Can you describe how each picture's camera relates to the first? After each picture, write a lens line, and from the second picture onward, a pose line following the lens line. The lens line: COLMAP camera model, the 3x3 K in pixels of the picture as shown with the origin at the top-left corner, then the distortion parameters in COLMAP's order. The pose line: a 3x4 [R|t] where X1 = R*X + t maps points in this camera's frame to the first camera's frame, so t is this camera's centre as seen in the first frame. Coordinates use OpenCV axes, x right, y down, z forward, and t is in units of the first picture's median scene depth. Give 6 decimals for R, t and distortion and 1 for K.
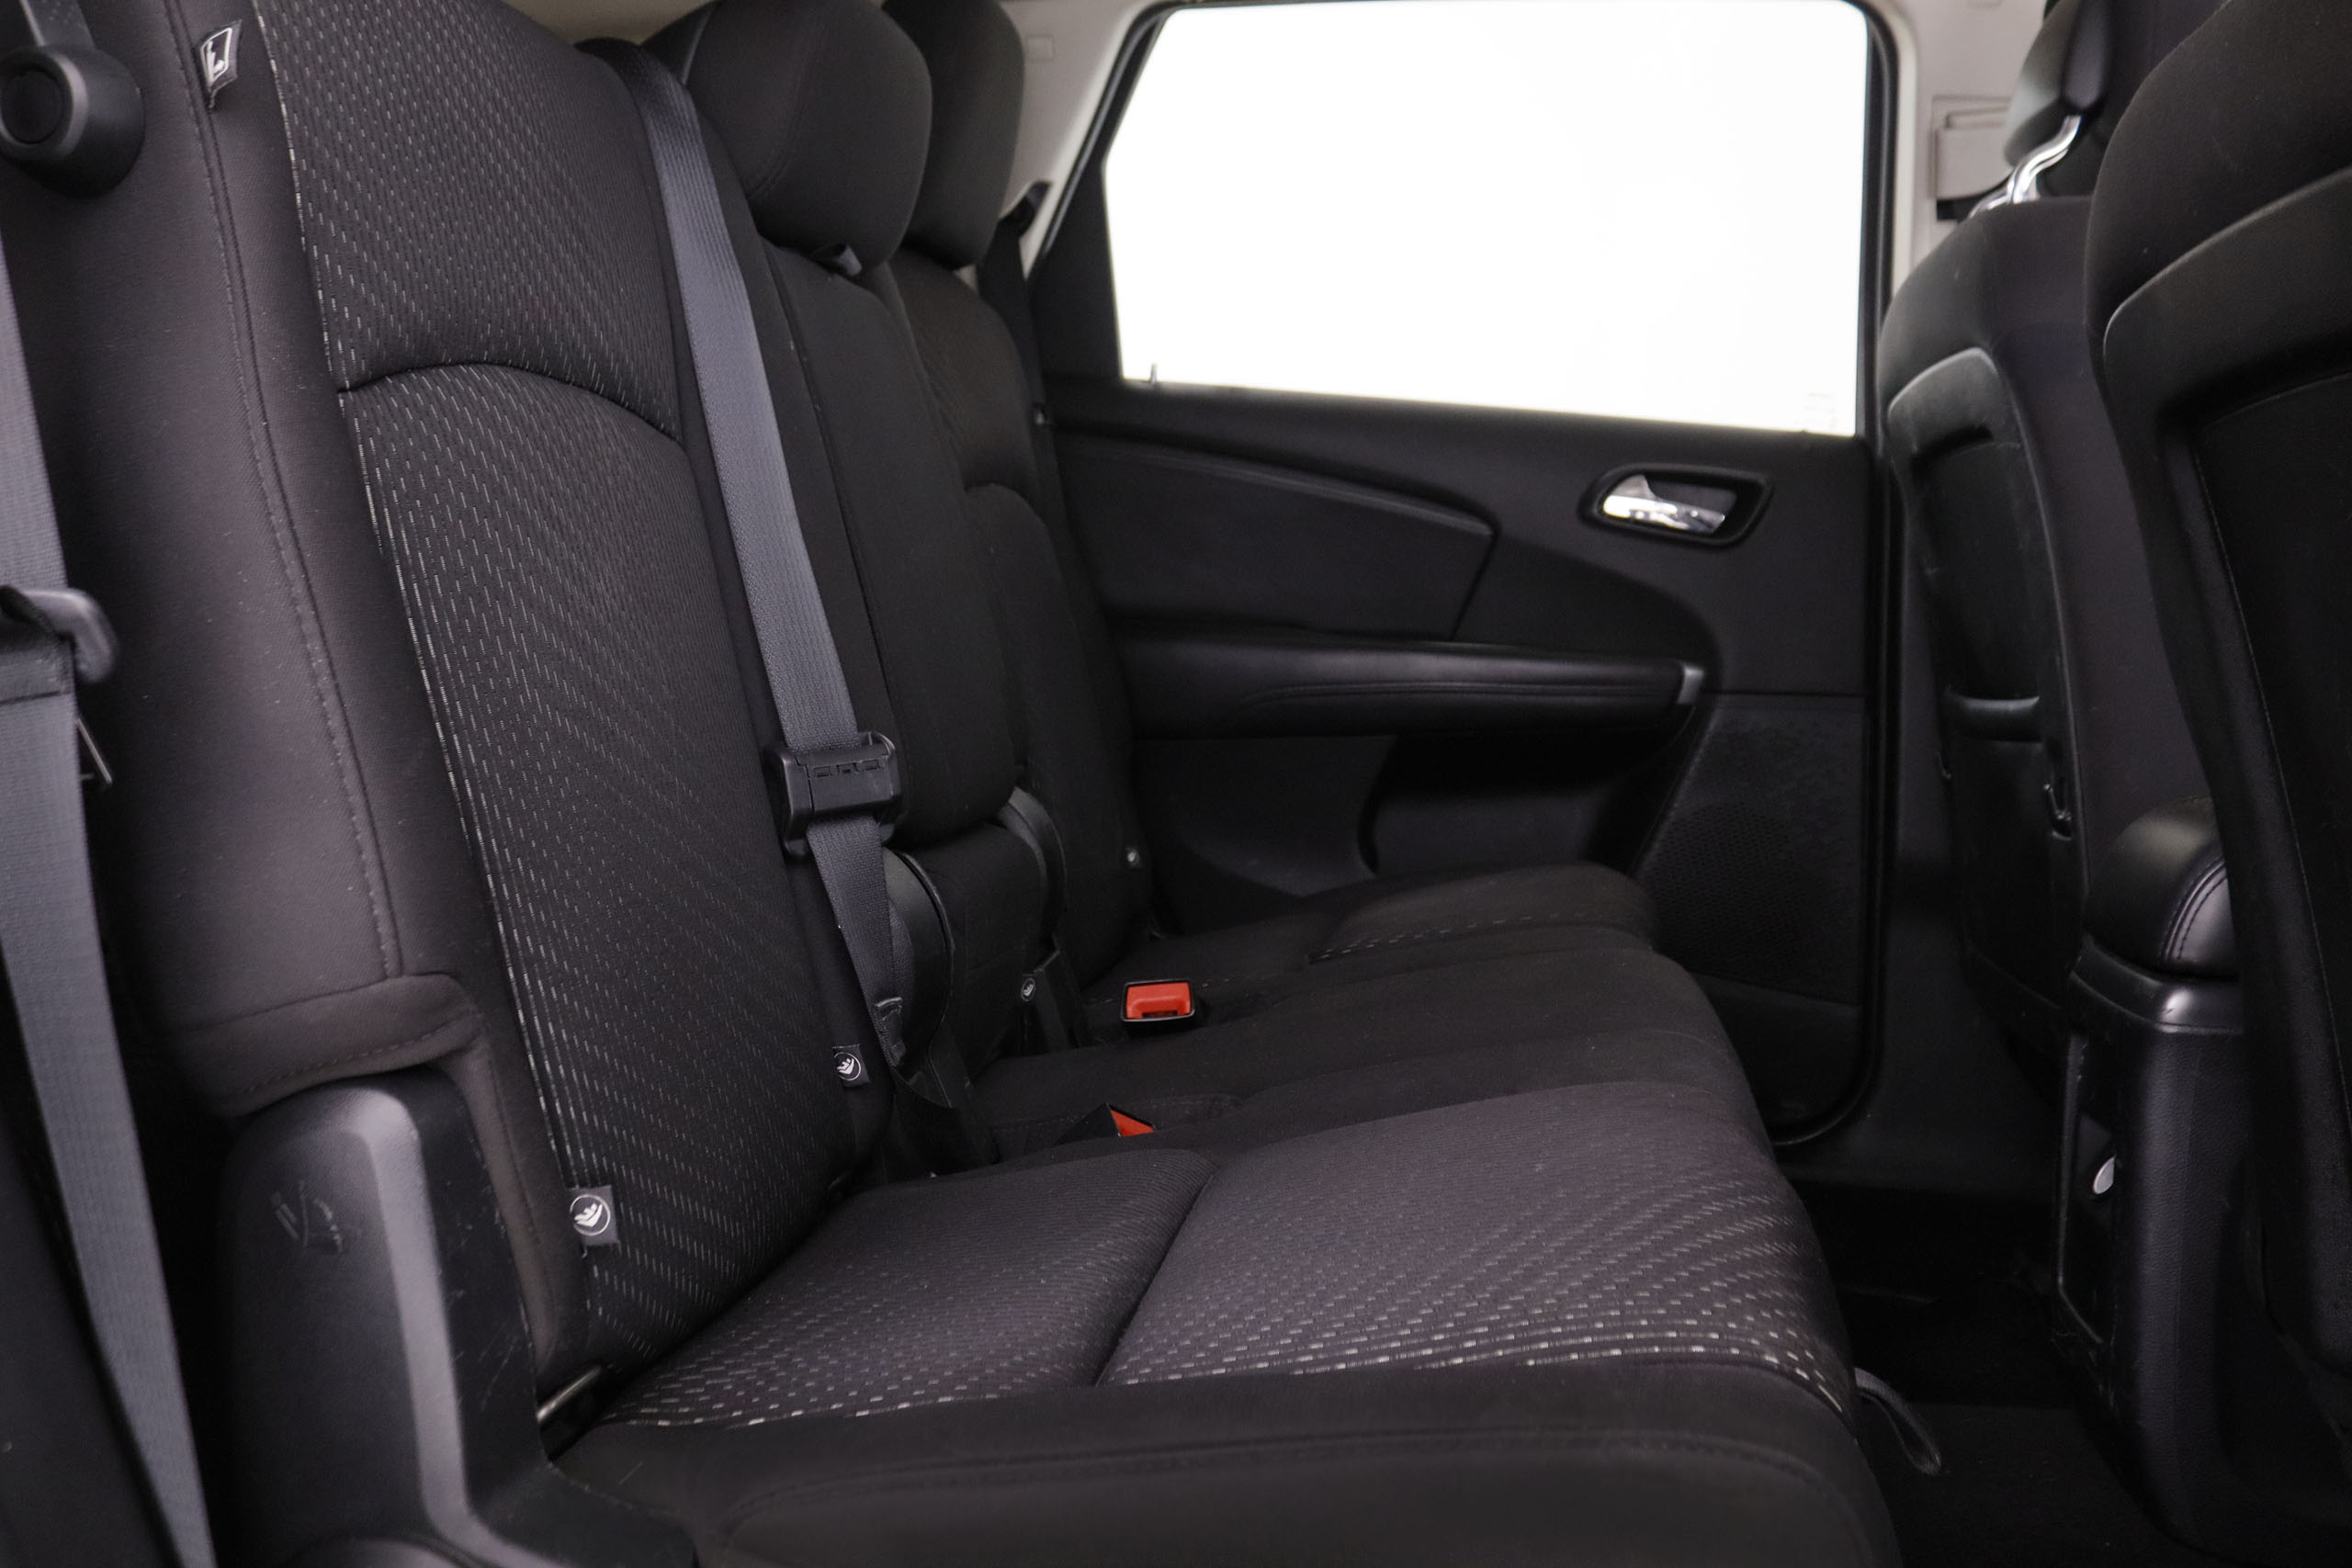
lens RADIAL K [[1904.7, 0, 1176.0], [0, 1904.7, 784.0], [0, 0, 1]] dist [-0.134980, 0.054741]
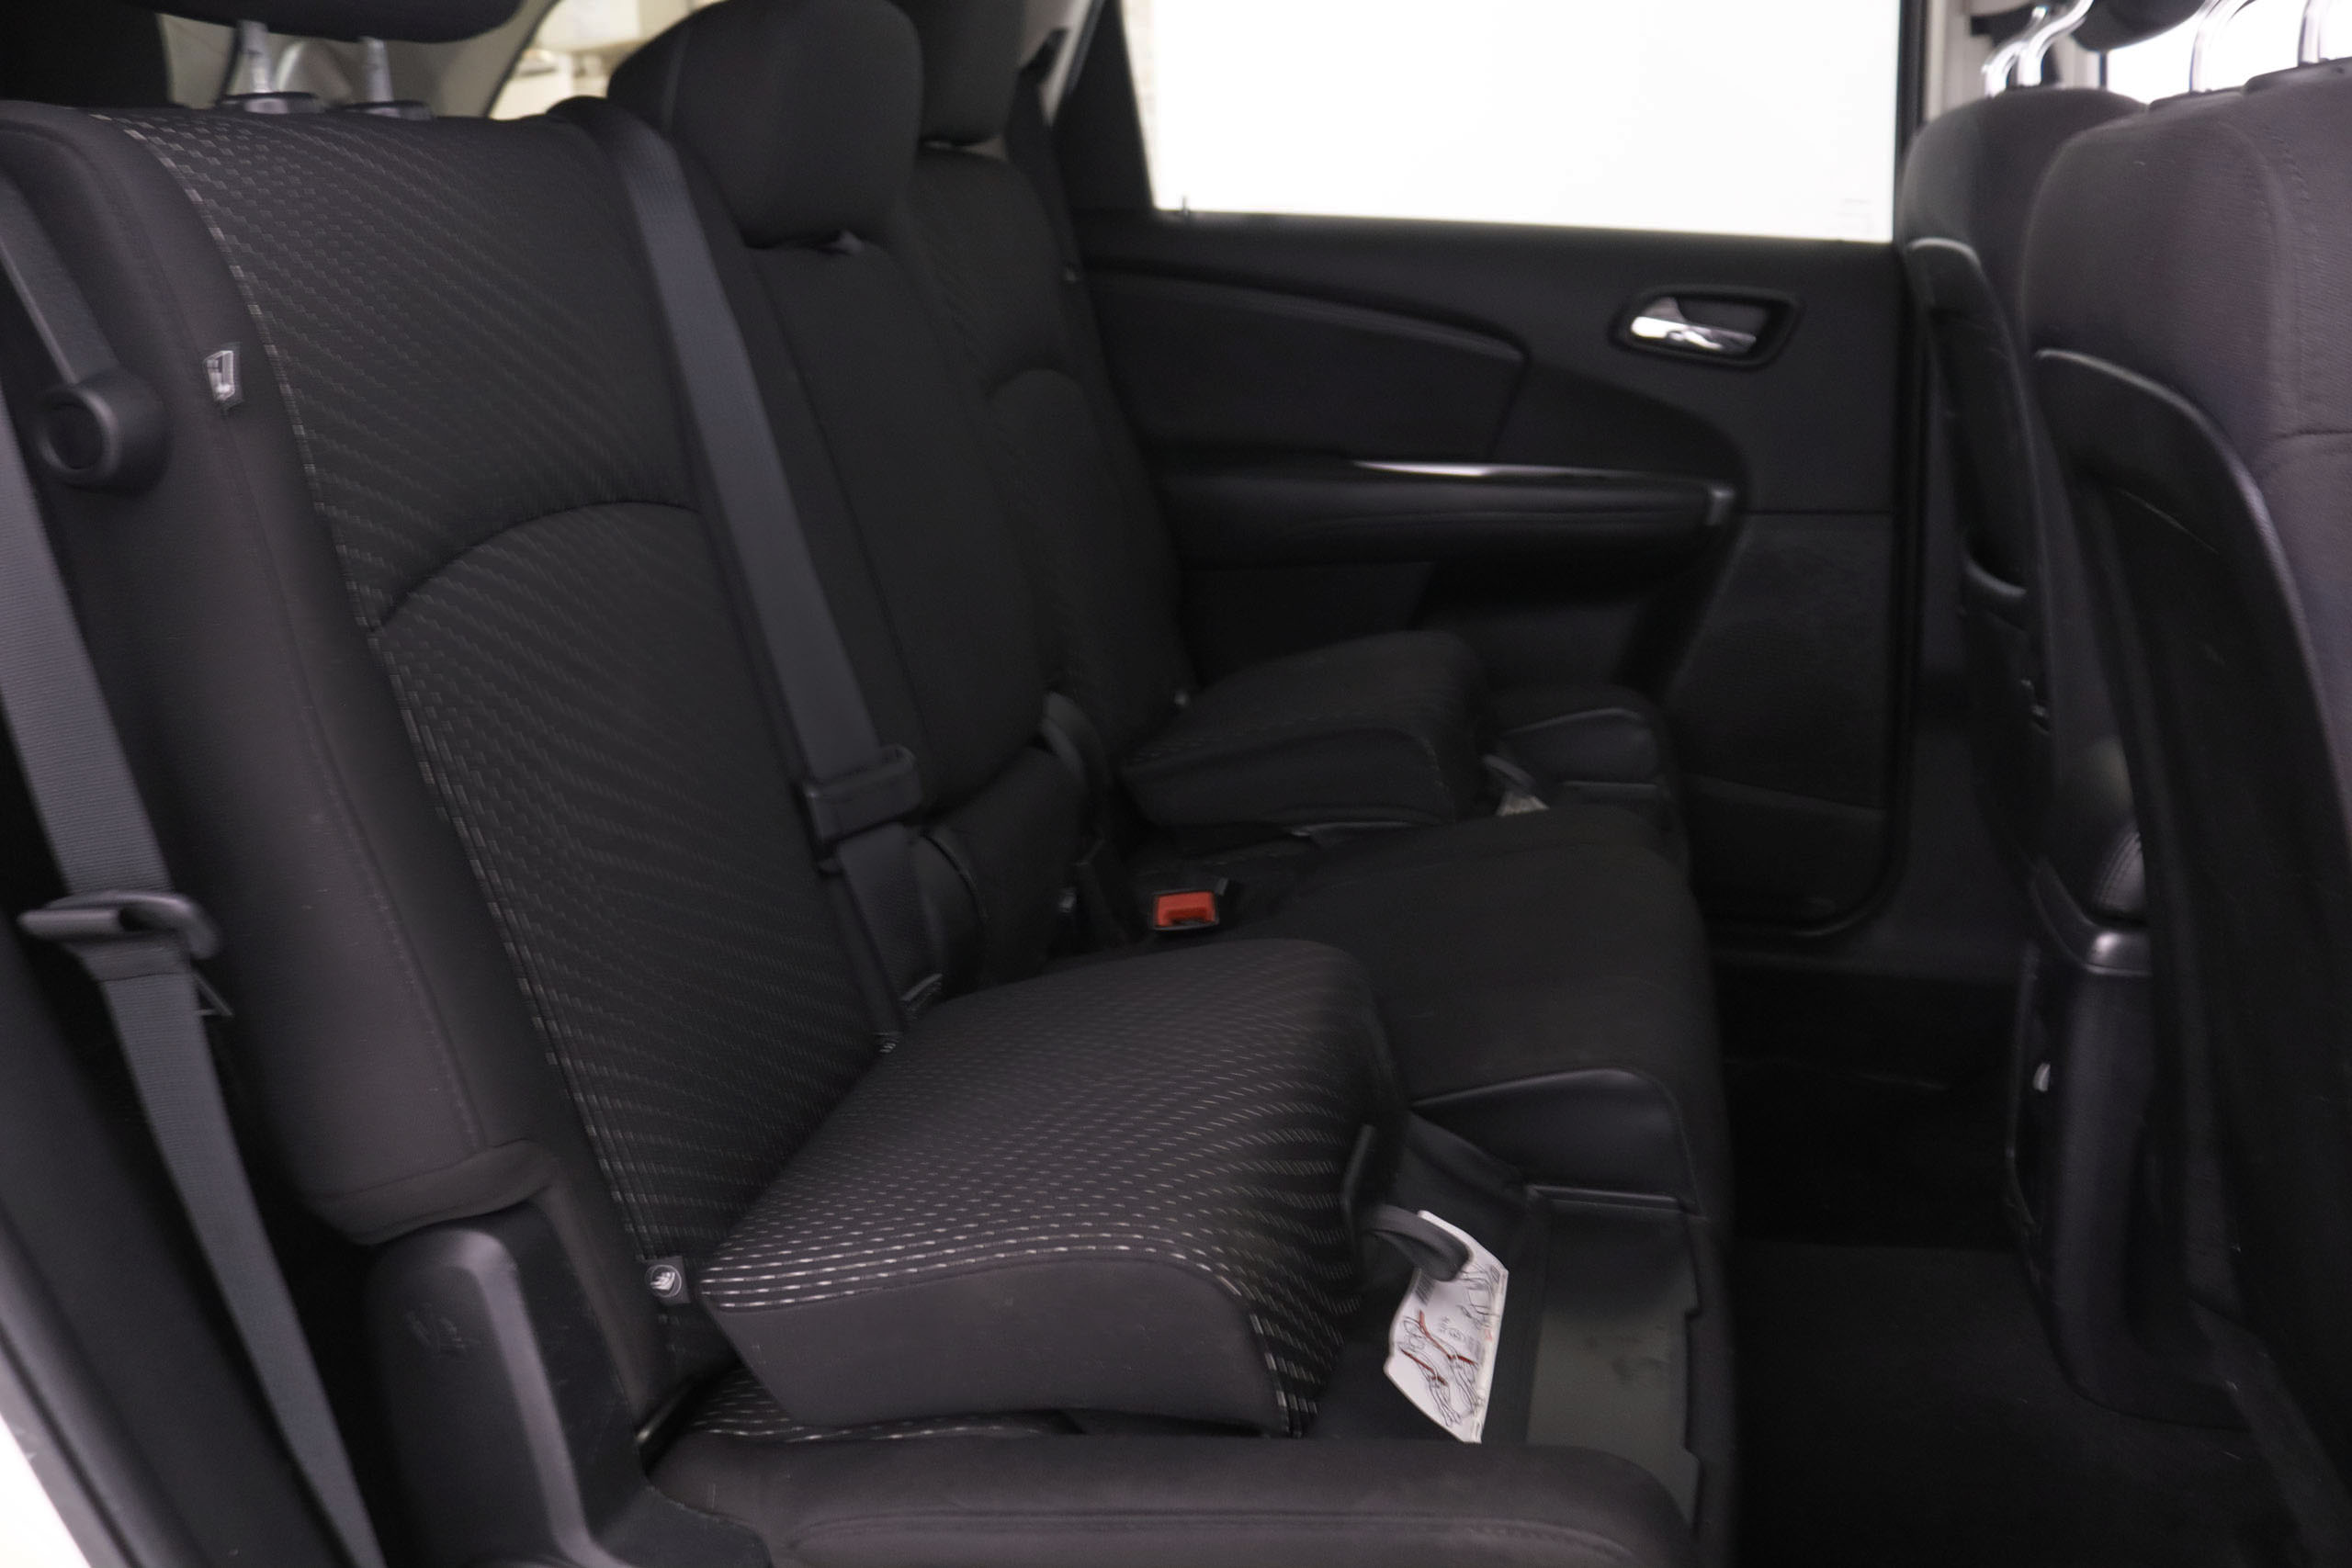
lens RADIAL K [[1904.7, 0, 1176.0], [0, 1904.7, 784.0], [0, 0, 1]] dist [-0.134980, 0.054741]
pose [[0.996836, -0.036864, -0.070420, 0.078199], [0.050210, 0.978849, 0.198329, -0.207760], [0.061619, -0.201238, 0.977602, -0.072793]]
